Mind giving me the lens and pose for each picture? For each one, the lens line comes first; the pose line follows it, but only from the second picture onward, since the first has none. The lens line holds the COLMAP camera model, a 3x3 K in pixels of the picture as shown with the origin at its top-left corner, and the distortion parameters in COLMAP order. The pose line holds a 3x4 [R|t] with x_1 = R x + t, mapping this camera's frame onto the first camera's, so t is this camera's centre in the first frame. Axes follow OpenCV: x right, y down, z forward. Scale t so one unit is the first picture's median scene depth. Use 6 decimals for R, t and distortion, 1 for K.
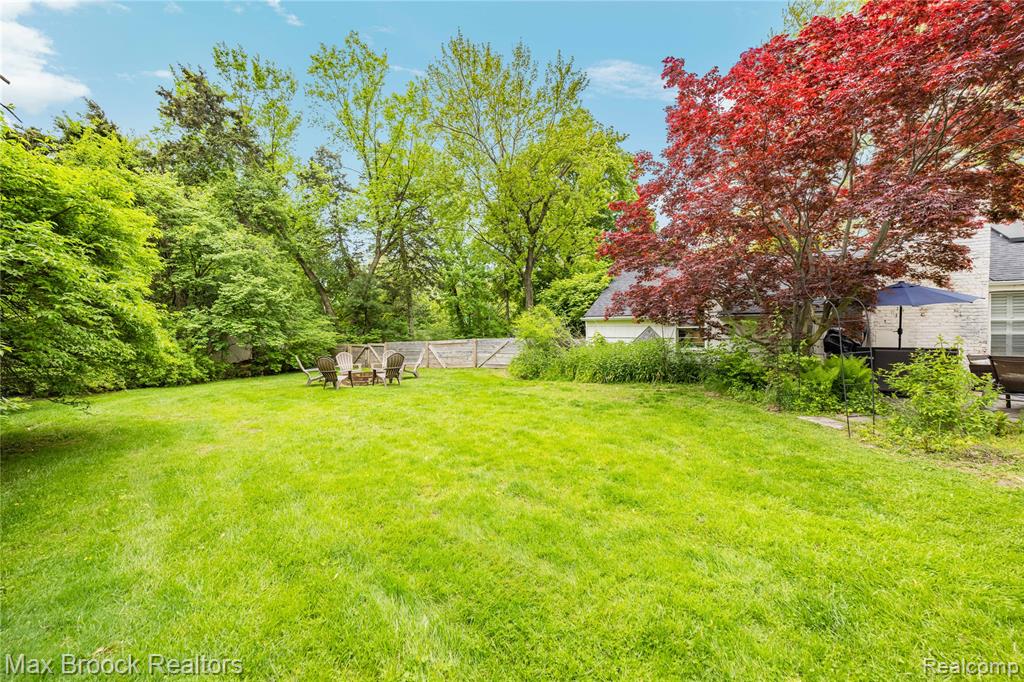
lens RADIAL K [[412.6, 0, 509.6], [0, 412.6, 340.4], [0, 0, 1]] dist [0.002340, -0.000272]
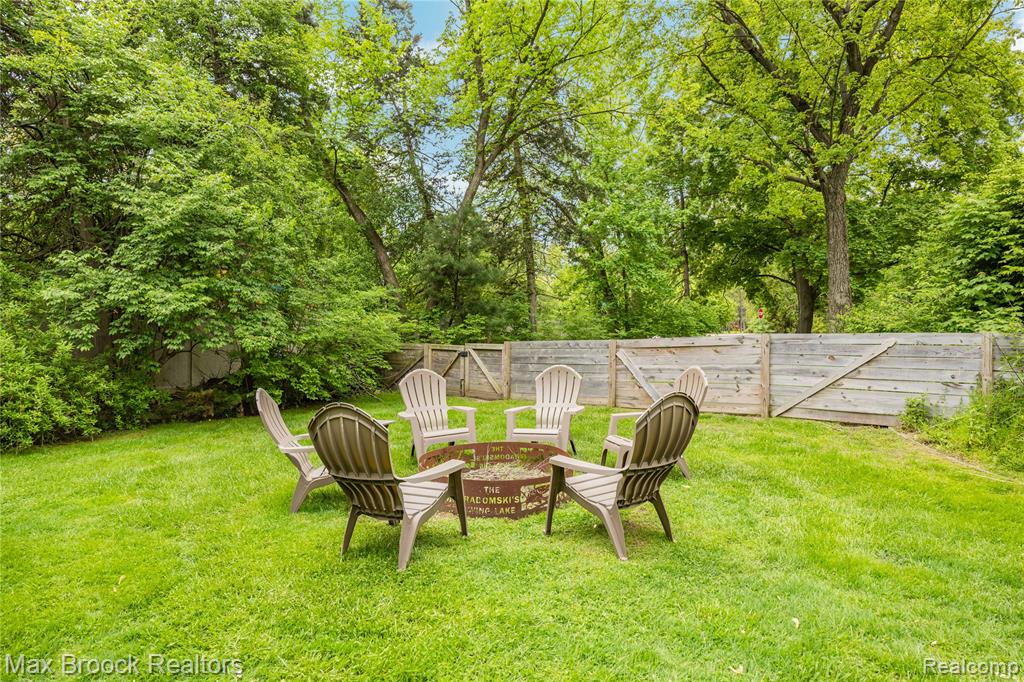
lens RADIAL K [[570.7, 0, 512.7], [0, 570.7, 343.2], [0, 0, 1]] dist [0.000289, 0.002022]
pose [[0.978941, 0.012525, -0.203757, -0.197629], [-0.011399, 0.999913, 0.006699, 0.002353], [0.203823, -0.004235, 0.978999, 0.472797]]
